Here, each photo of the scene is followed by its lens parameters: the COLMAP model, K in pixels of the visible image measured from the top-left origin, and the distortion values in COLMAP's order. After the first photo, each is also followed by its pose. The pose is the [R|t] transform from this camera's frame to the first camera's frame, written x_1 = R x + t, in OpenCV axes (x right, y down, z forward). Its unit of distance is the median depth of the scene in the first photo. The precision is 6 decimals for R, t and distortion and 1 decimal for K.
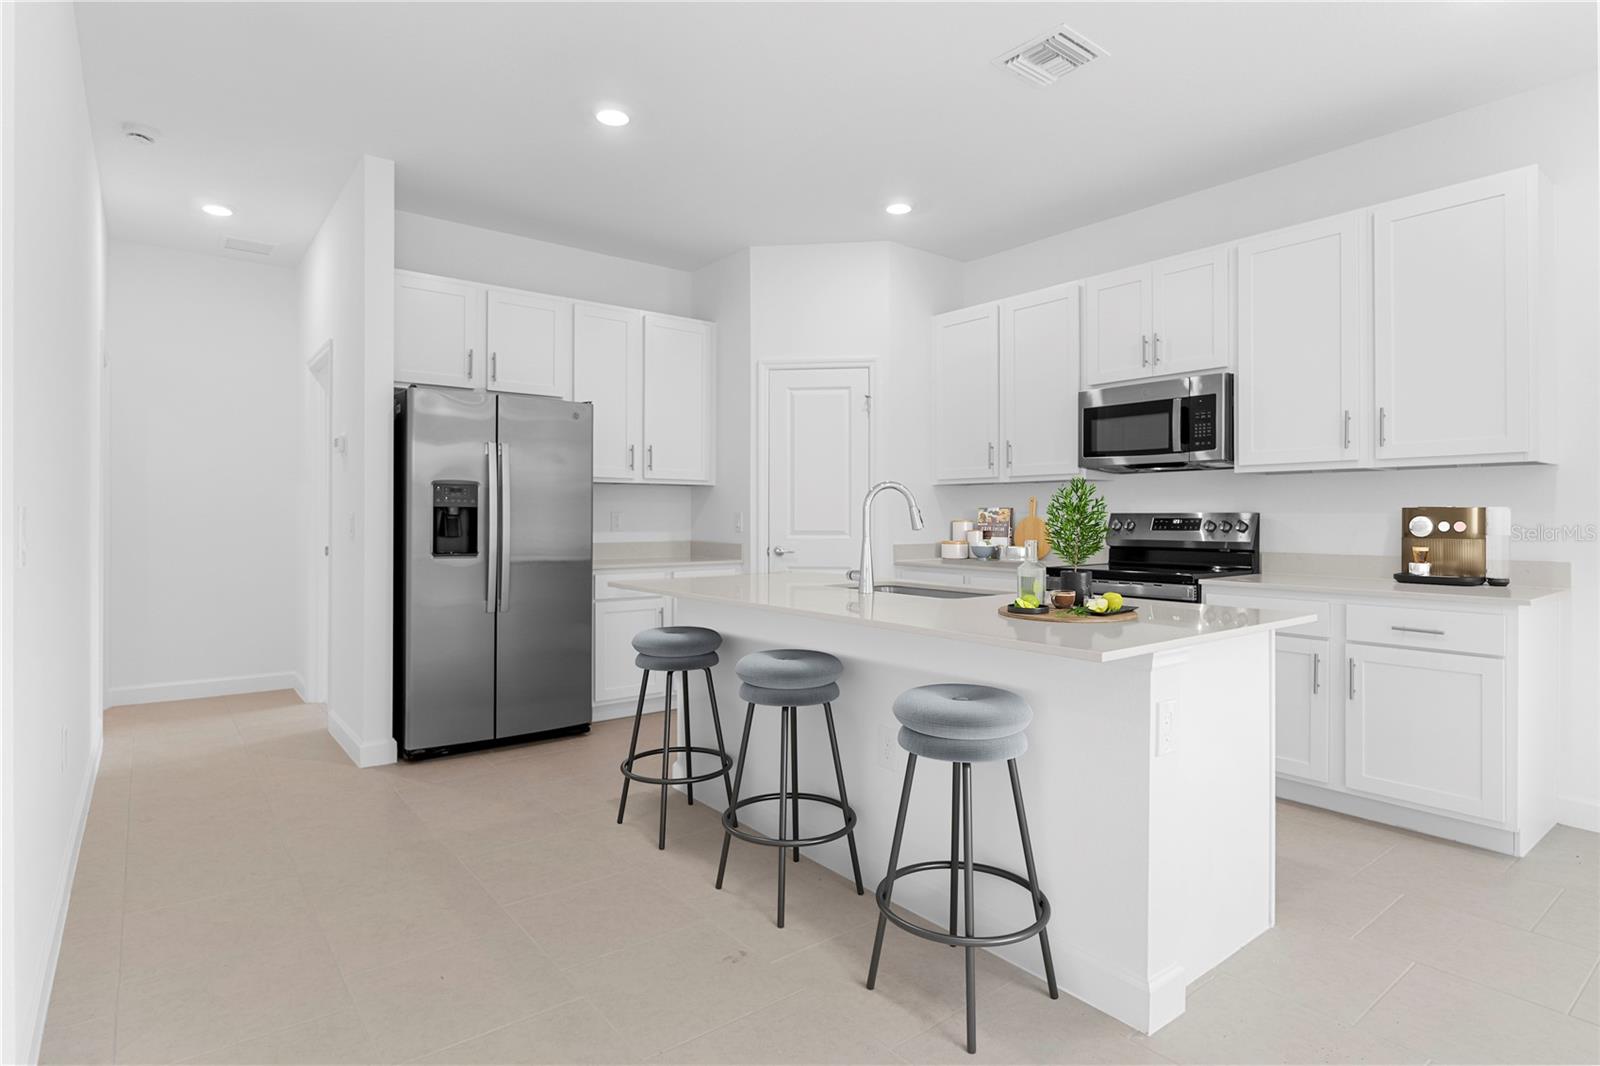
lens RADIAL K [[858.3, 0, 794.4], [0, 858.3, 520.3], [0, 0, 1]] dist [0.000041, -0.001595]
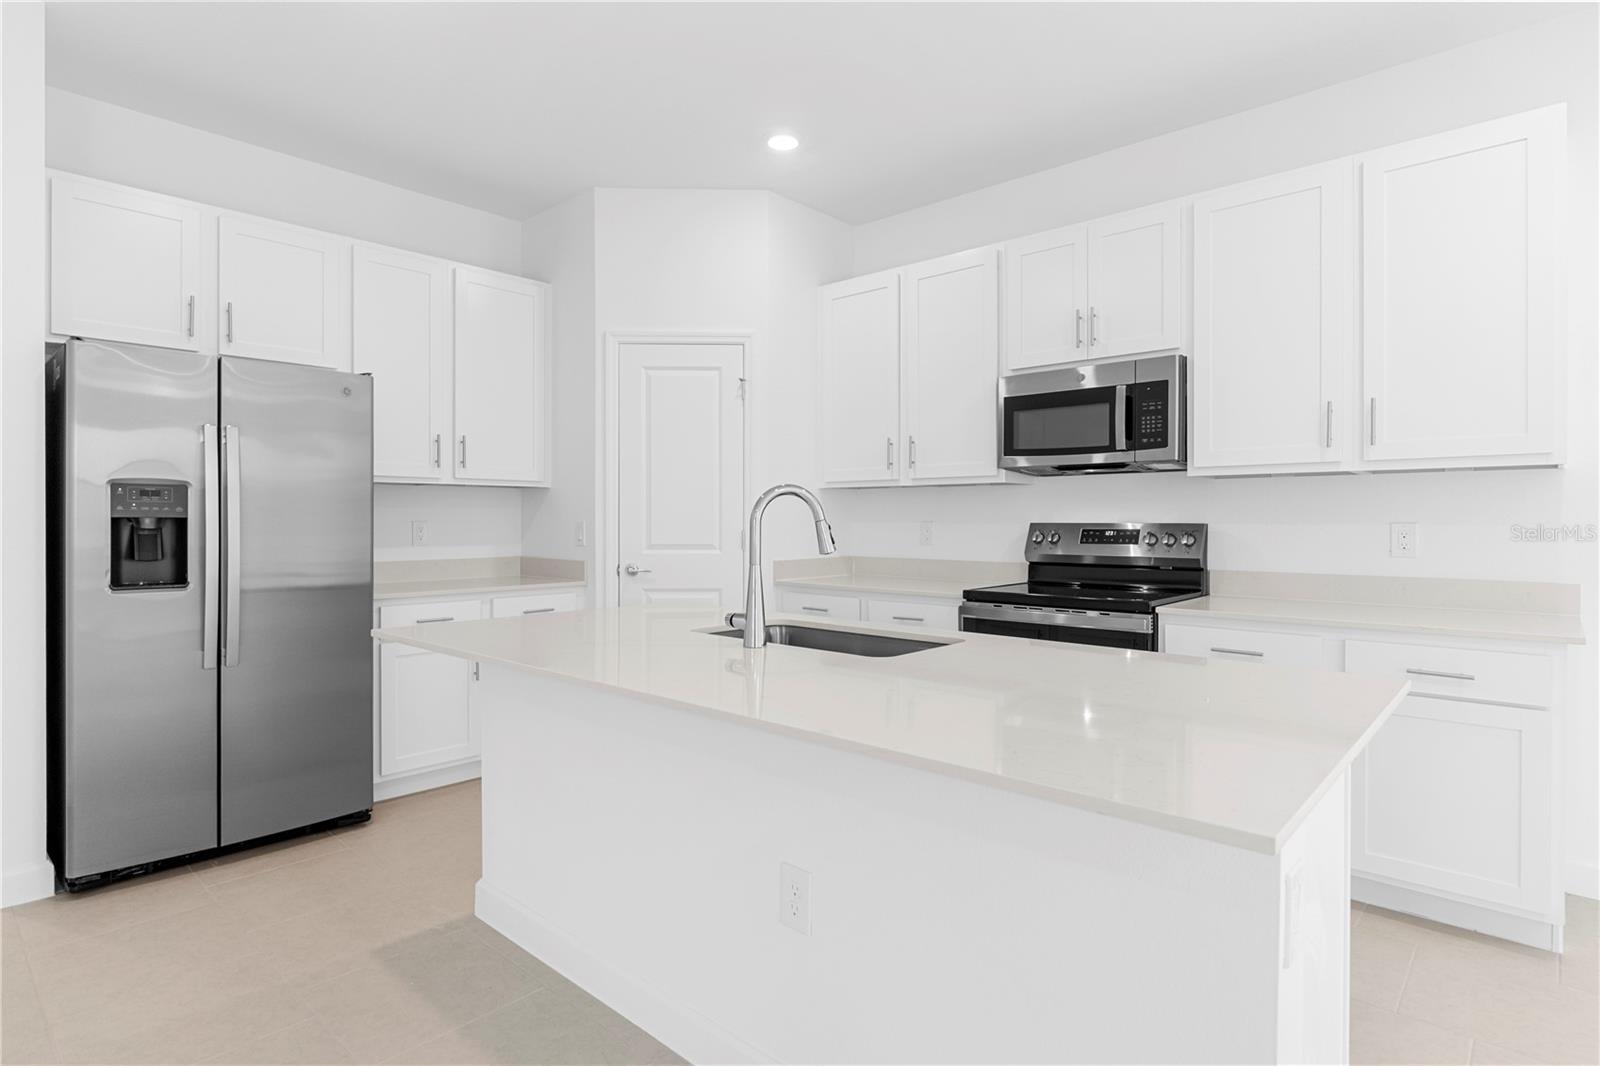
lens RADIAL K [[858.3, 0, 801.8], [0, 858.3, 520.3], [0, 0, 1]] dist [0.000041, -0.001595]
pose [[0.985653, -0.001329, 0.168778, 0.003641], [0.001716, 0.999996, -0.002149, -0.010433], [-0.168775, 0.002408, 0.985652, 0.221728]]
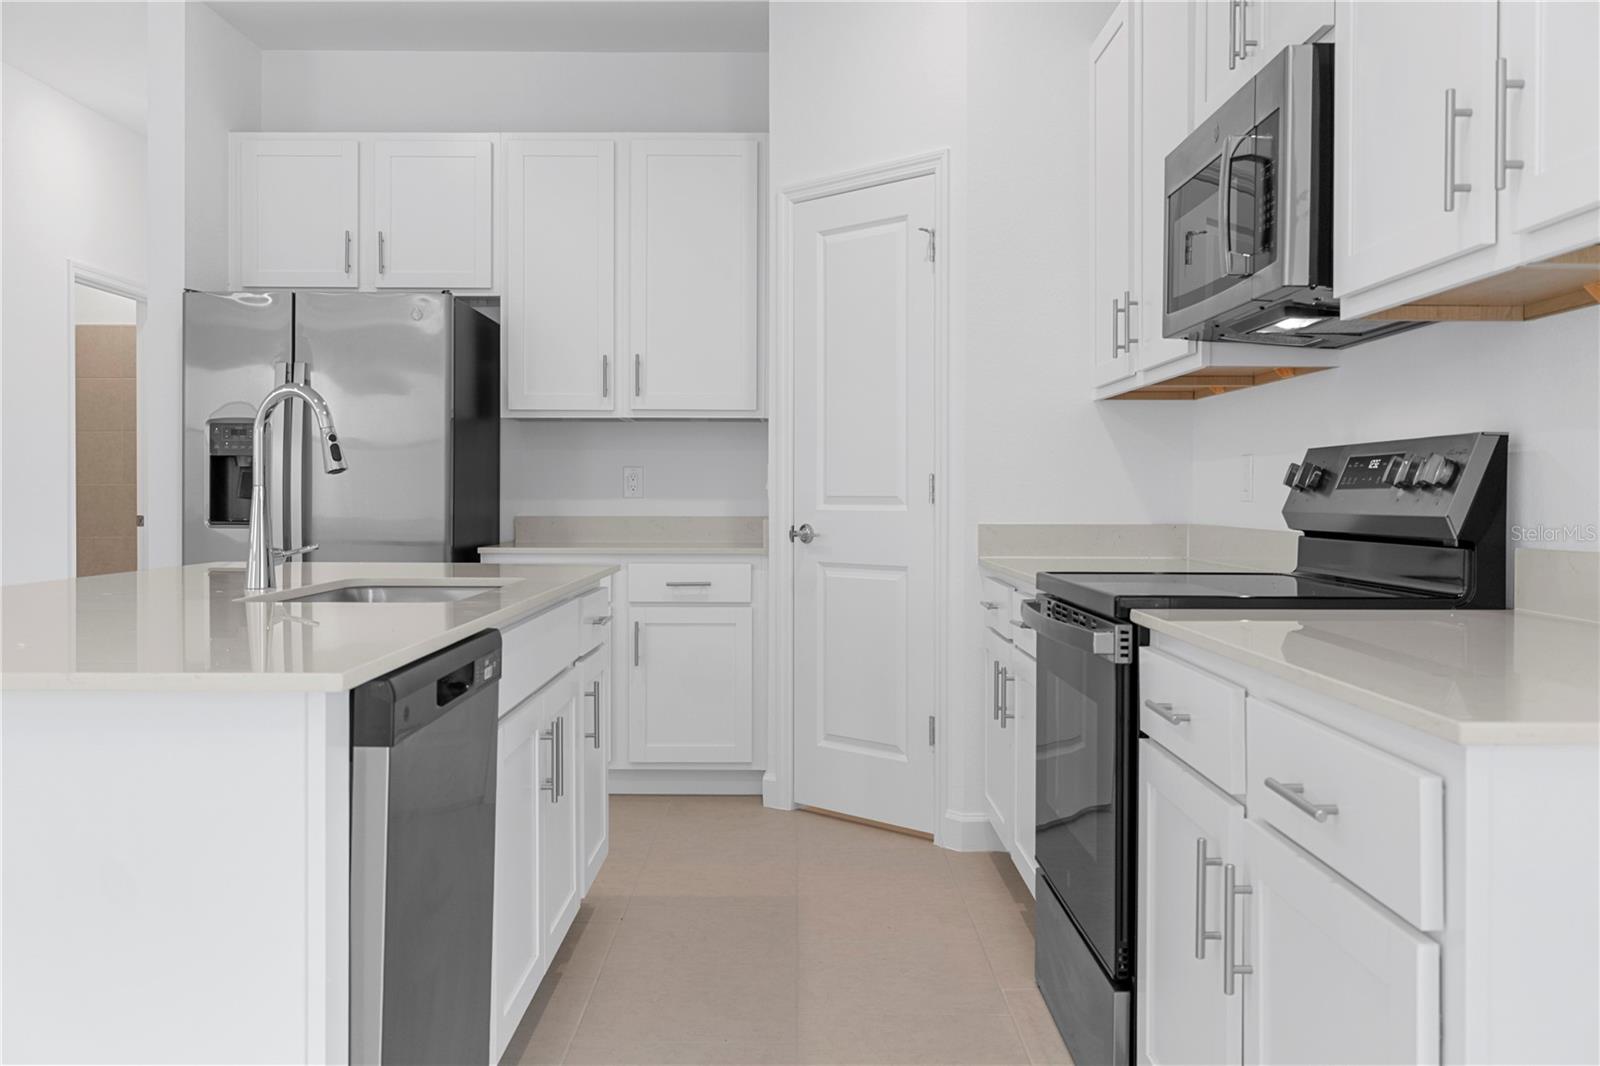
lens RADIAL K [[1349.9, 0, 796.0], [0, 1349.9, 518.1], [0, 0, 1]] dist [-0.035438, 0.000188]
pose [[0.786057, 0.010716, -0.618062, 0.616960], [-0.004387, 0.999921, 0.011757, 0.019818], [0.618139, -0.006530, 0.786042, 0.390689]]
